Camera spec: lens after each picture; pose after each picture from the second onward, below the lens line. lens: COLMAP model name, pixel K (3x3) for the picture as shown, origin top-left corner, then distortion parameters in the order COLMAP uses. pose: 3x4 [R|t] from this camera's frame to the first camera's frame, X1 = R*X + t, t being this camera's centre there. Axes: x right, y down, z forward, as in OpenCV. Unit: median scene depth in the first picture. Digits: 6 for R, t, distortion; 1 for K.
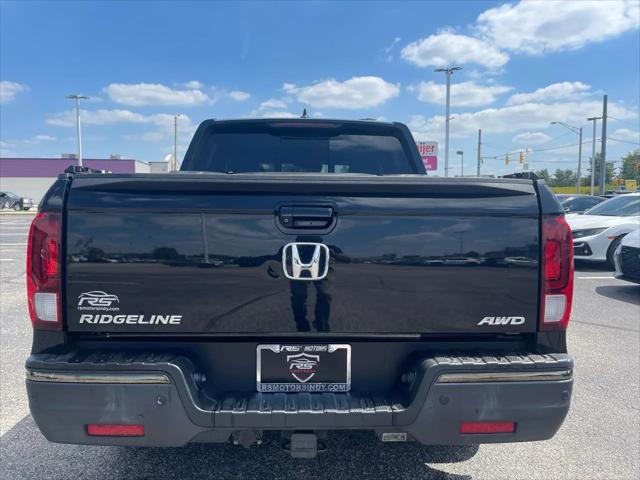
lens RADIAL K [[485.7, 0, 316.1], [0, 485.7, 237.6], [0, 0, 1]] dist [0.056388, -0.079002]
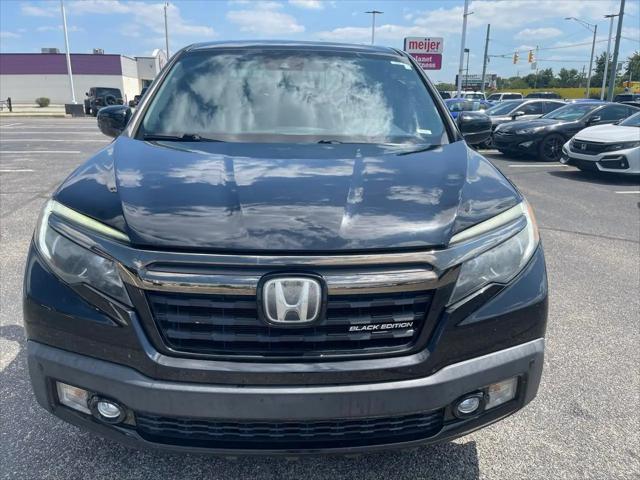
lens RADIAL K [[485.7, 0, 320.4], [0, 485.7, 237.3], [0, 0, 1]] dist [0.056388, -0.079002]
pose [[0.999722, -0.000345, 0.023570, -0.436751], [-0.004282, 0.980598, 0.195982, -0.102273], [-0.023180, -0.196028, 0.980324, 0.072615]]
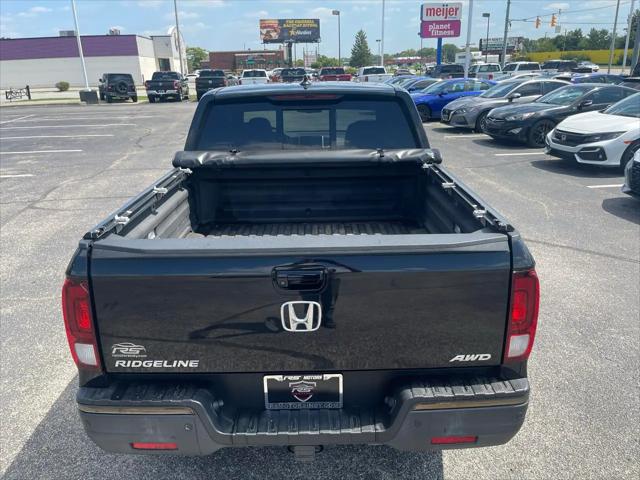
lens RADIAL K [[485.7, 0, 315.8], [0, 485.7, 240.6], [0, 0, 1]] dist [0.056388, -0.079002]
pose [[0.999177, -0.019189, -0.035724, 0.055439], [0.027708, 0.966302, 0.255917, -0.400188], [0.029609, -0.256696, 0.966039, -0.064857]]
